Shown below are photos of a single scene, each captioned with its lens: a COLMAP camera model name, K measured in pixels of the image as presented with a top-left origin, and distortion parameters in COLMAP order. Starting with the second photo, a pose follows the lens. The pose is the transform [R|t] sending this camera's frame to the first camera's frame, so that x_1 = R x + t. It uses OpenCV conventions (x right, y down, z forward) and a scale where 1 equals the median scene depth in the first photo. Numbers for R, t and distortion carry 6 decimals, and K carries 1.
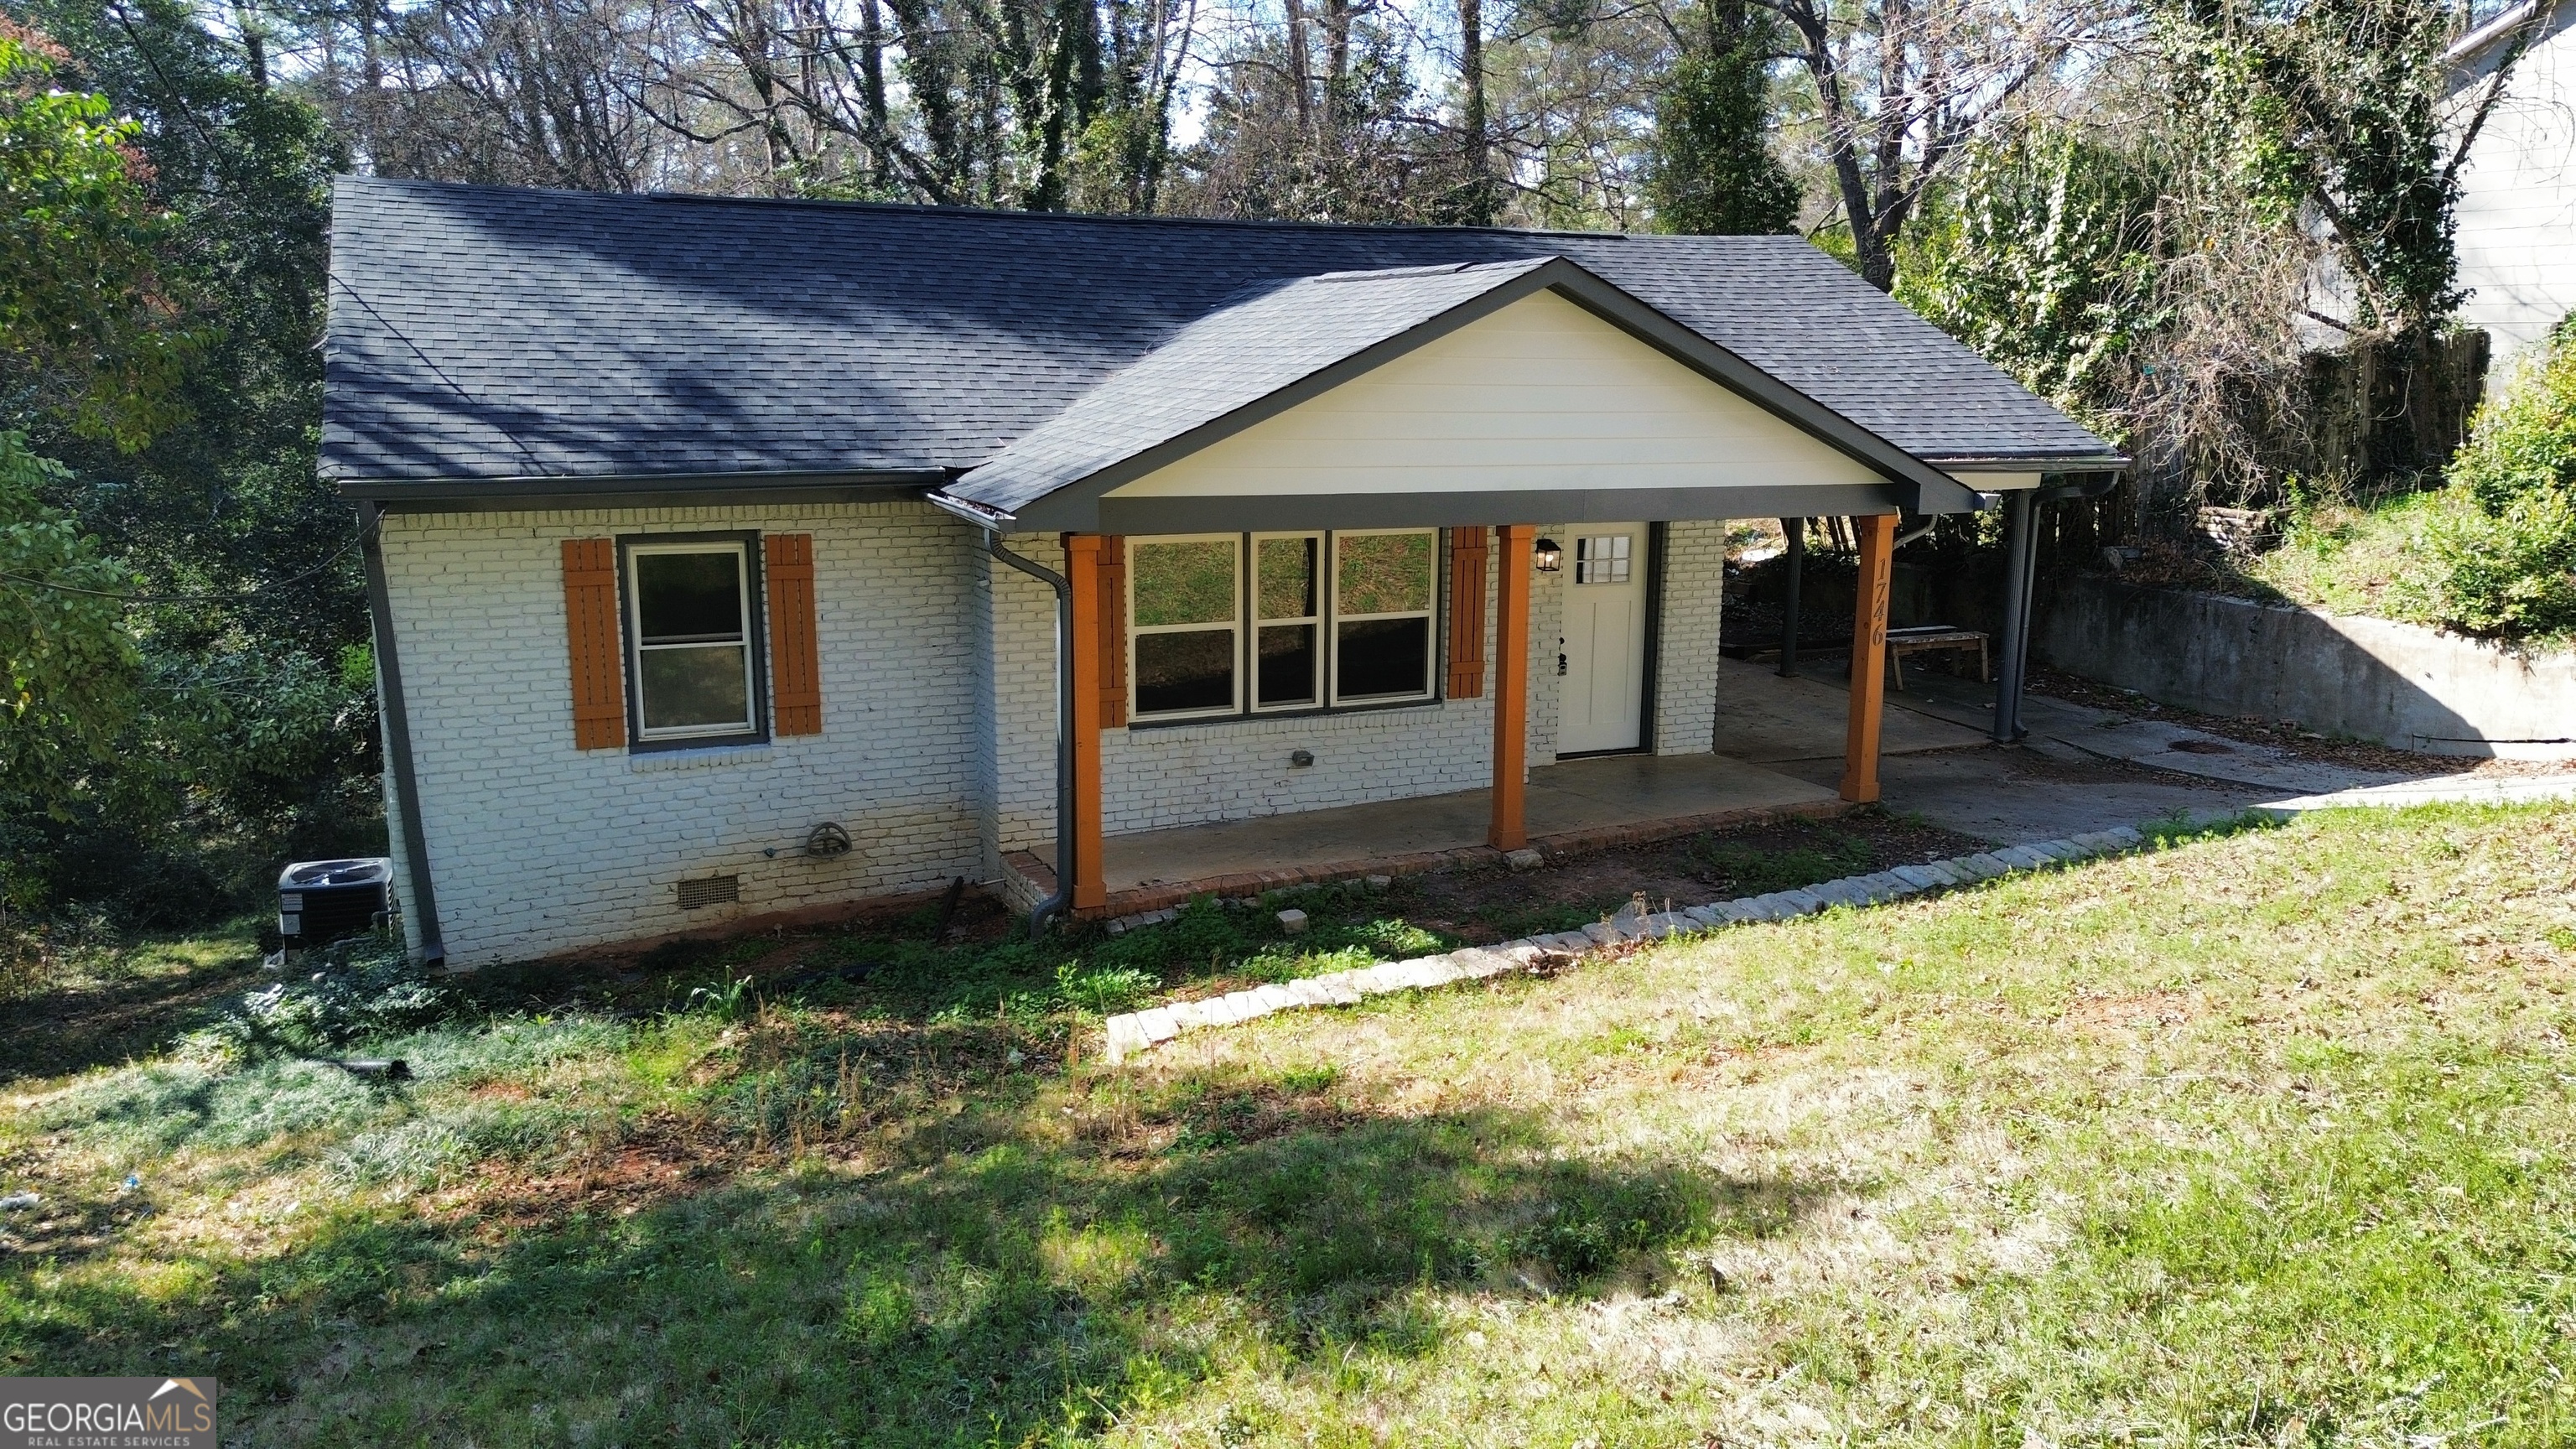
lens RADIAL K [[1807.2, 0, 1298.3], [0, 1807.2, 717.4], [0, 0, 1]] dist [0.082851, -0.108817]
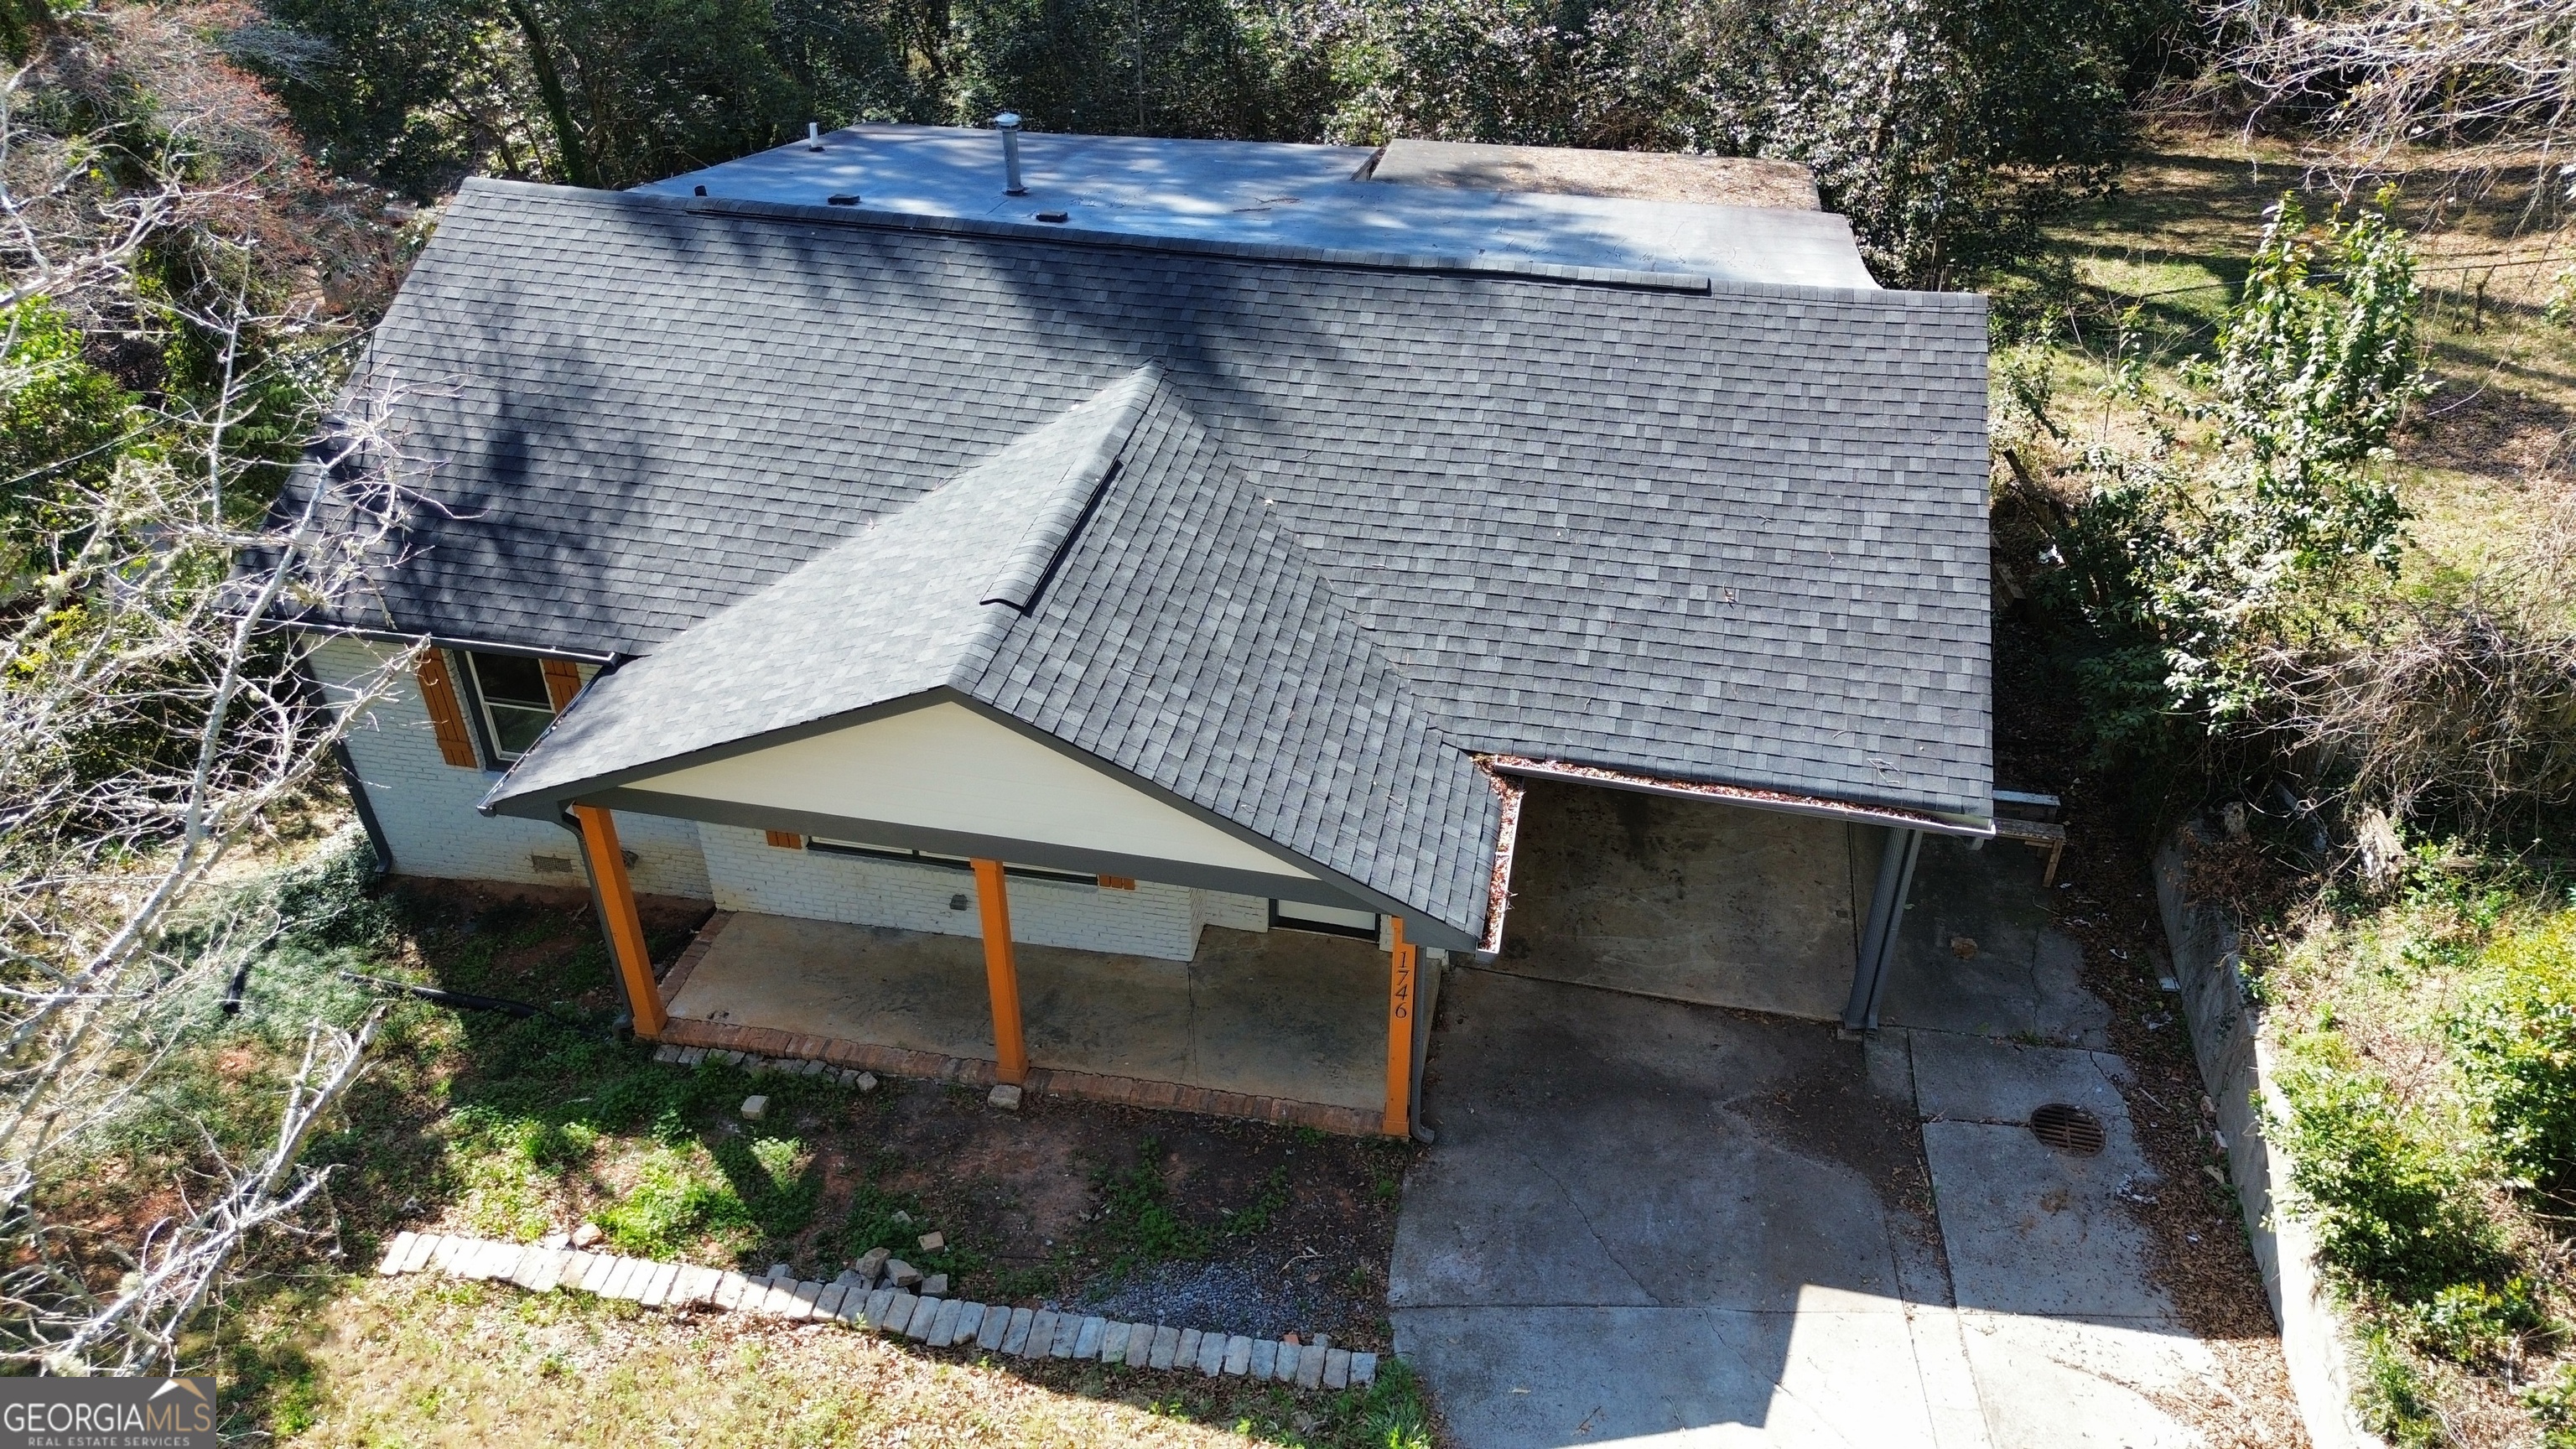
lens RADIAL K [[1807.2, 0, 1298.3], [0, 1807.2, 717.4], [0, 0, 1]] dist [0.082851, -0.108817]
pose [[0.818971, 0.325543, -0.472555, 0.723369], [-0.109799, 0.897188, 0.427783, -0.631825], [0.563233, -0.298456, 0.770515, 0.290635]]
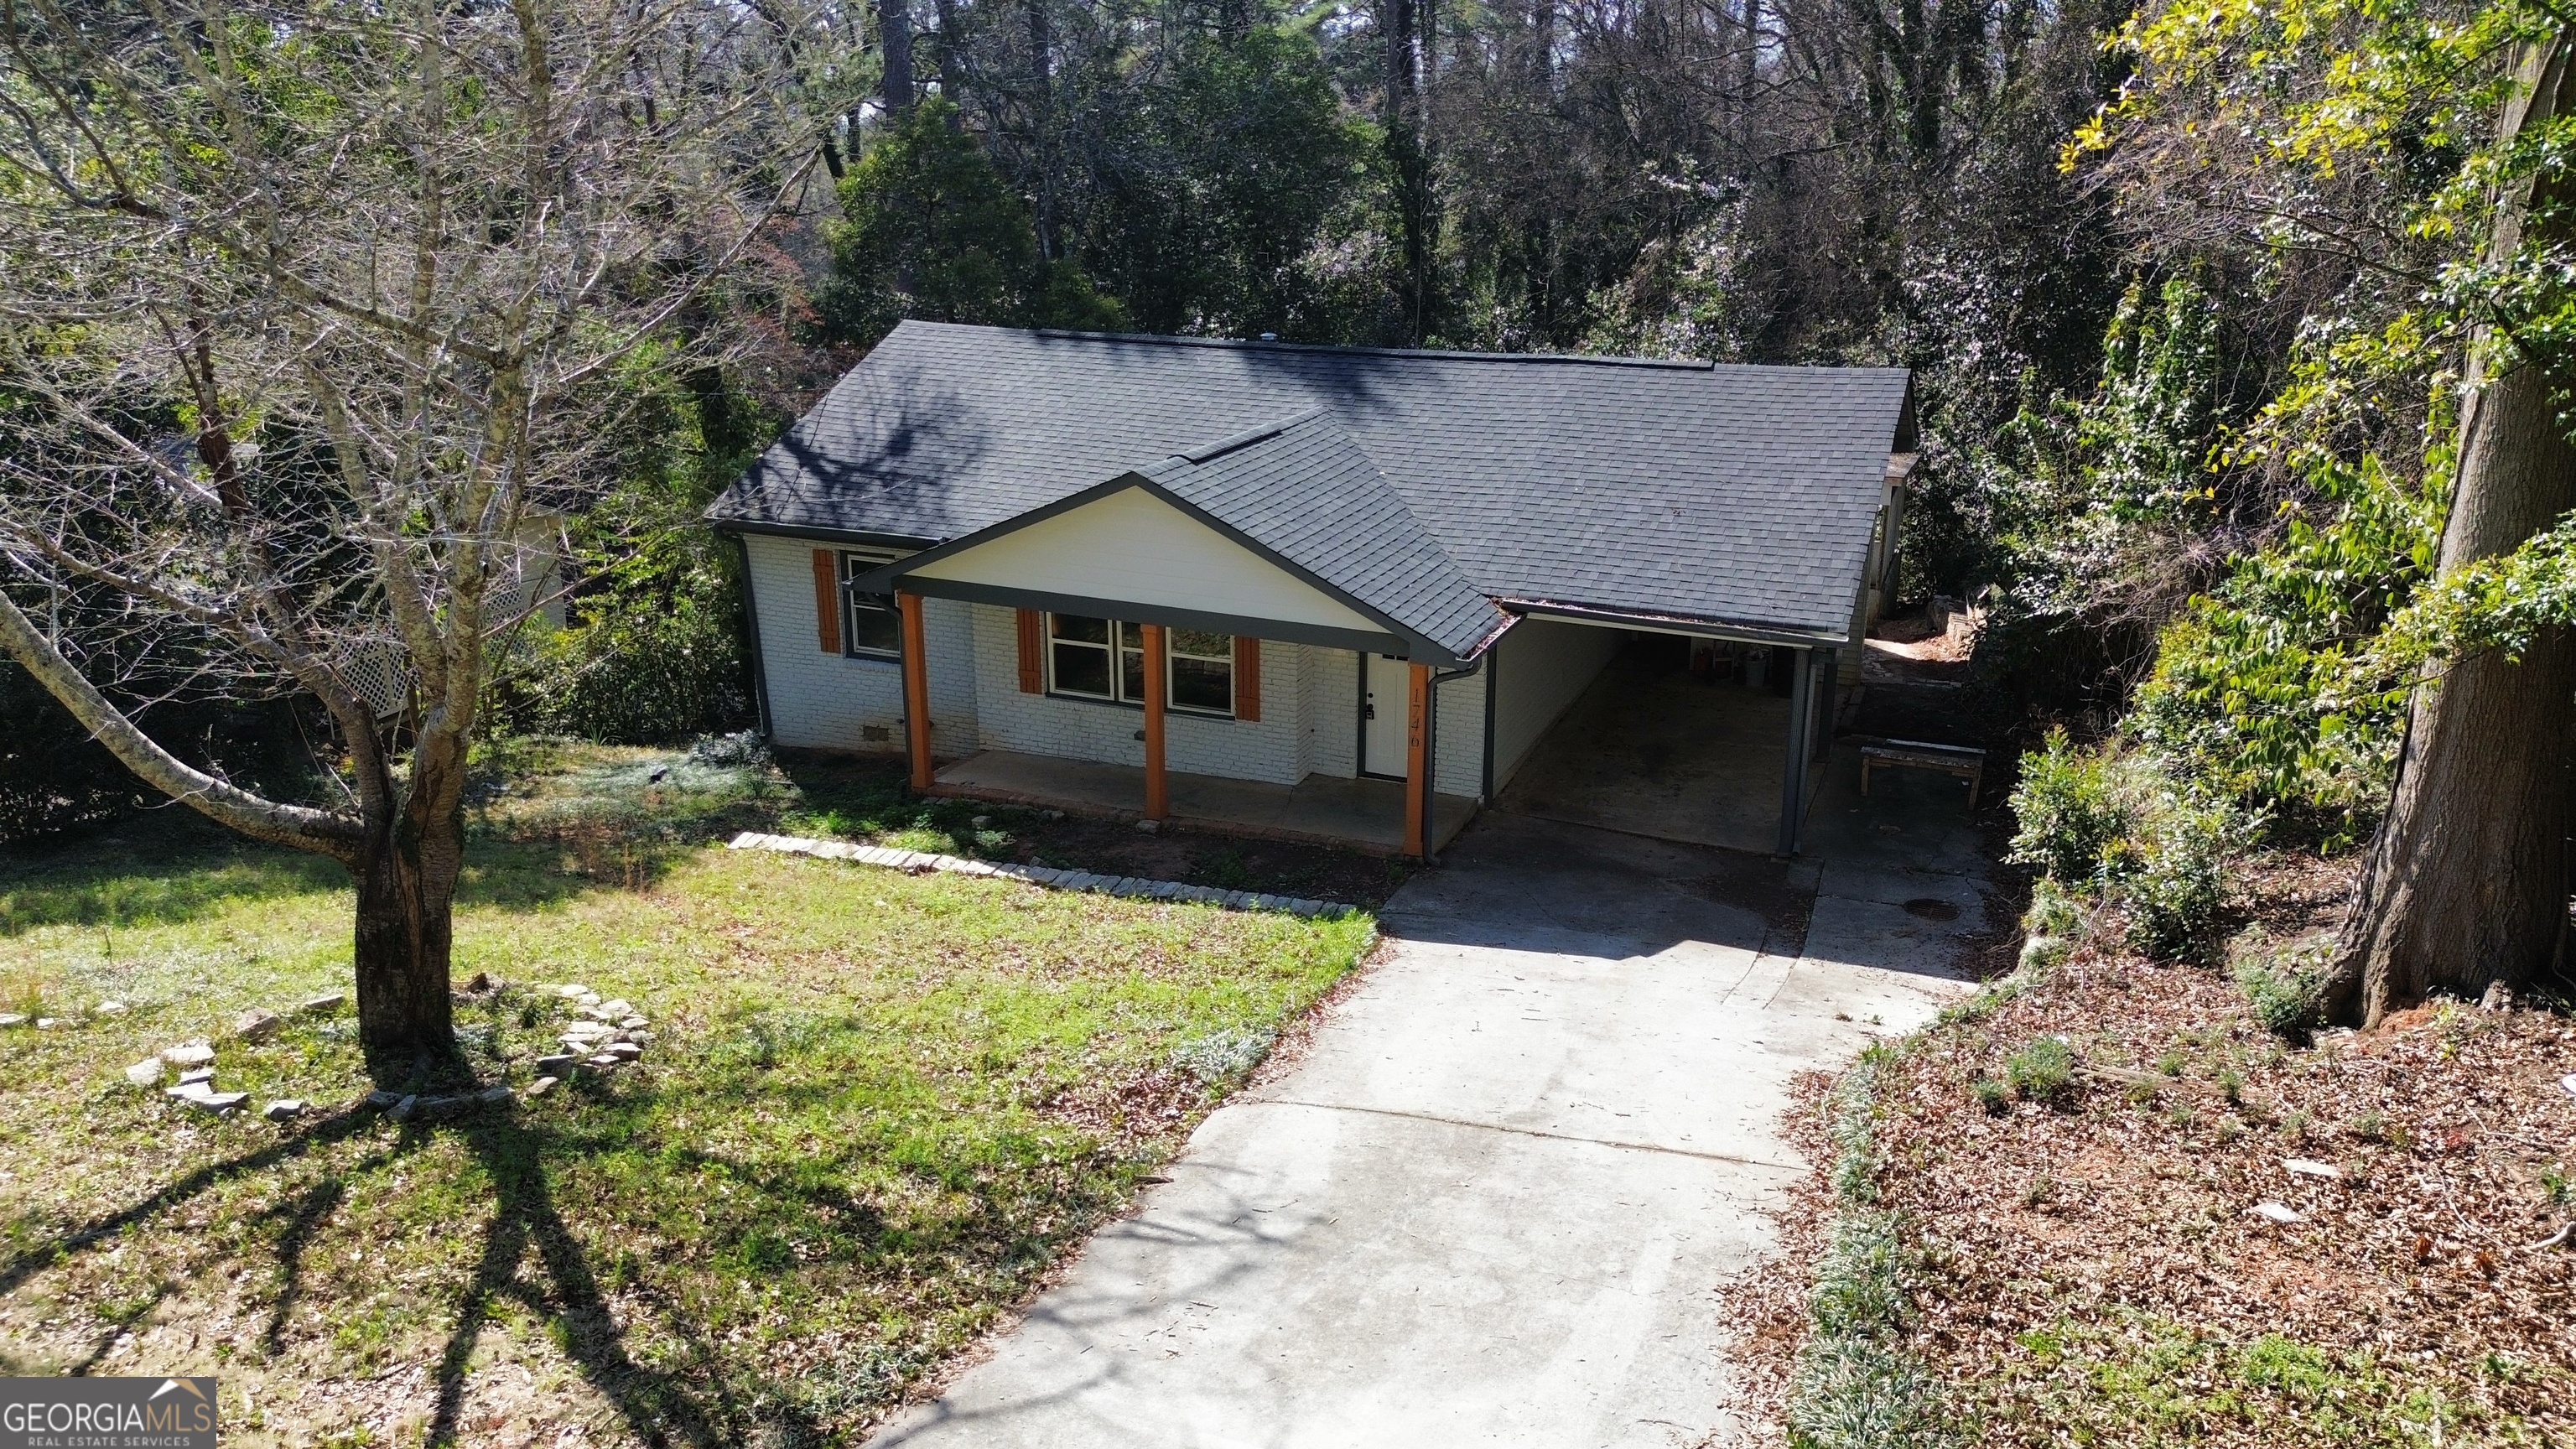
lens RADIAL K [[1807.2, 0, 1298.3], [0, 1807.2, 717.4], [0, 0, 1]] dist [0.082851, -0.108817]
pose [[0.687292, 0.214745, -0.693913, 1.288815], [-0.141924, 0.976589, 0.161654, -0.290655], [0.712382, -0.012620, 0.701679, -0.031393]]
